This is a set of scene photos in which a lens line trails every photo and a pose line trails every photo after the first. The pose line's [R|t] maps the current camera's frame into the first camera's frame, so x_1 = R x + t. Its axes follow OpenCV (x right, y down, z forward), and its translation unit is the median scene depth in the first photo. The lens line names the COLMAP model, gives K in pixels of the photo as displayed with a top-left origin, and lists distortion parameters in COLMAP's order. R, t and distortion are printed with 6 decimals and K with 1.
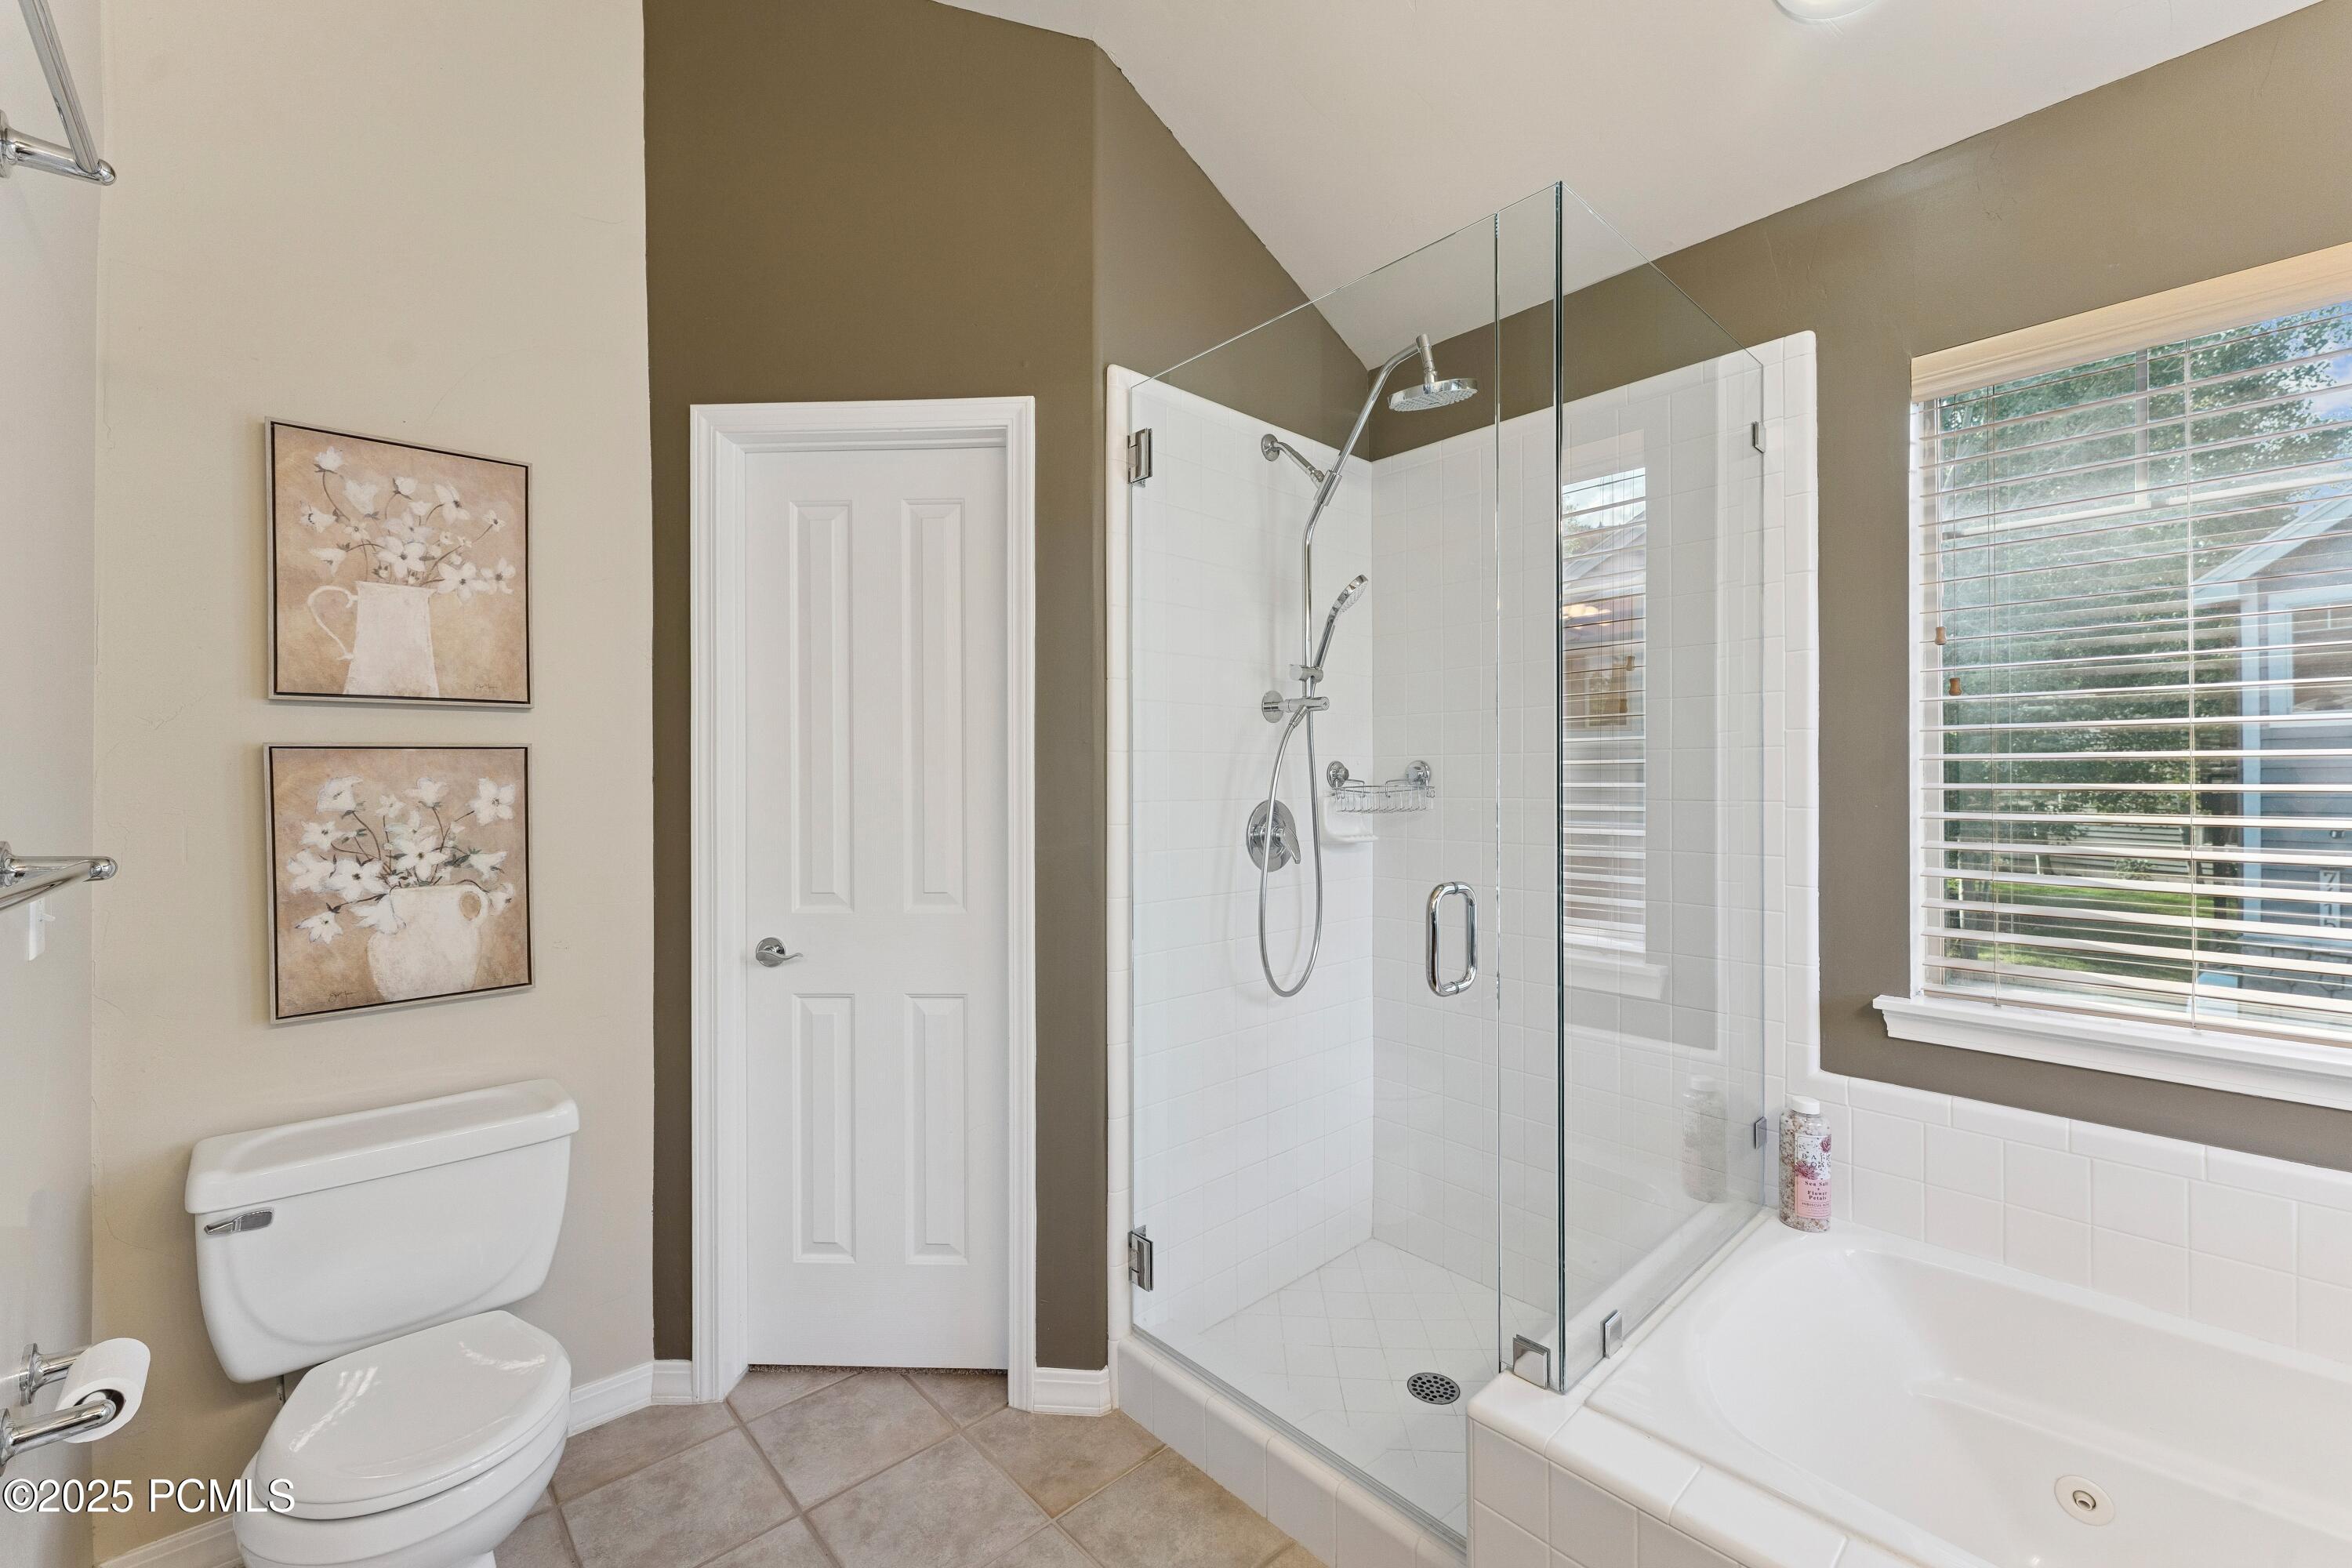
lens RADIAL K [[942.1, 0, 1175.4], [0, 942.1, 776.2], [0, 0, 1]] dist [-0.002659, -0.000096]
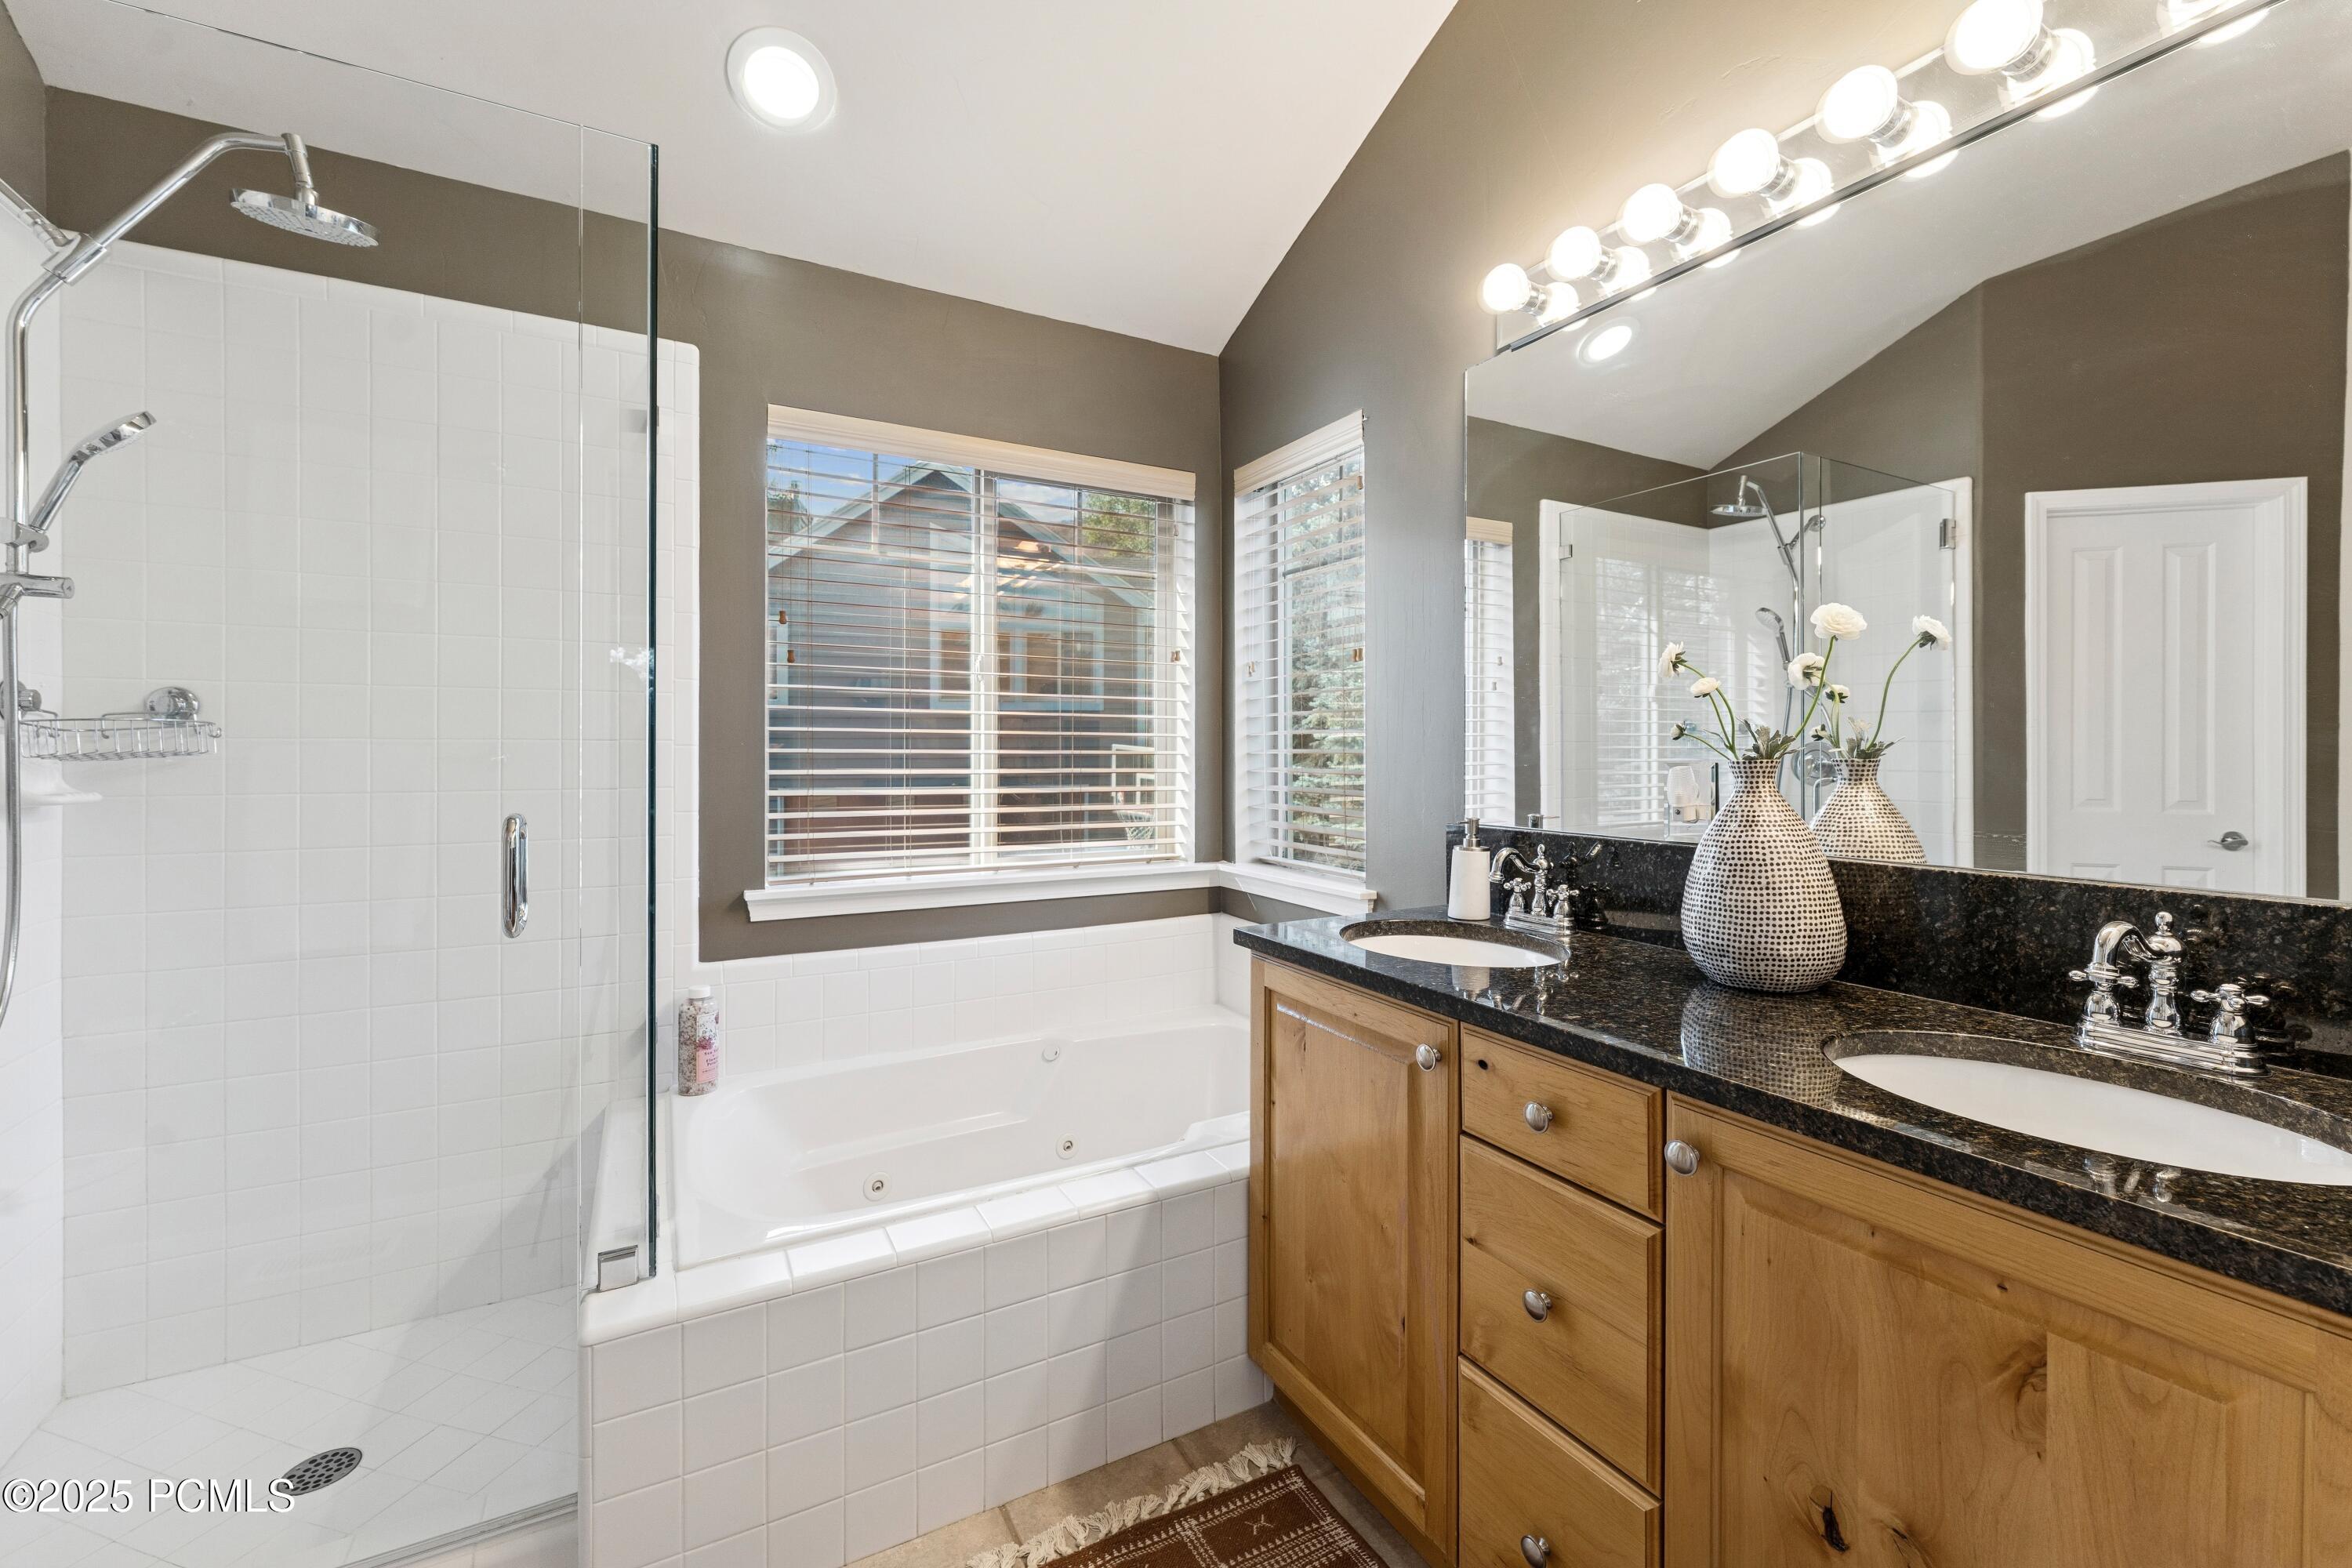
lens RADIAL K [[942.1, 0, 1182.2], [0, 942.1, 752.4], [0, 0, 1]] dist [-0.002659, -0.000096]
pose [[0.251197, -0.000762, 0.967936, -0.325950], [-0.005997, 0.999979, 0.002343, 0.037030], [-0.967917, -0.006393, 0.251187, 0.101352]]
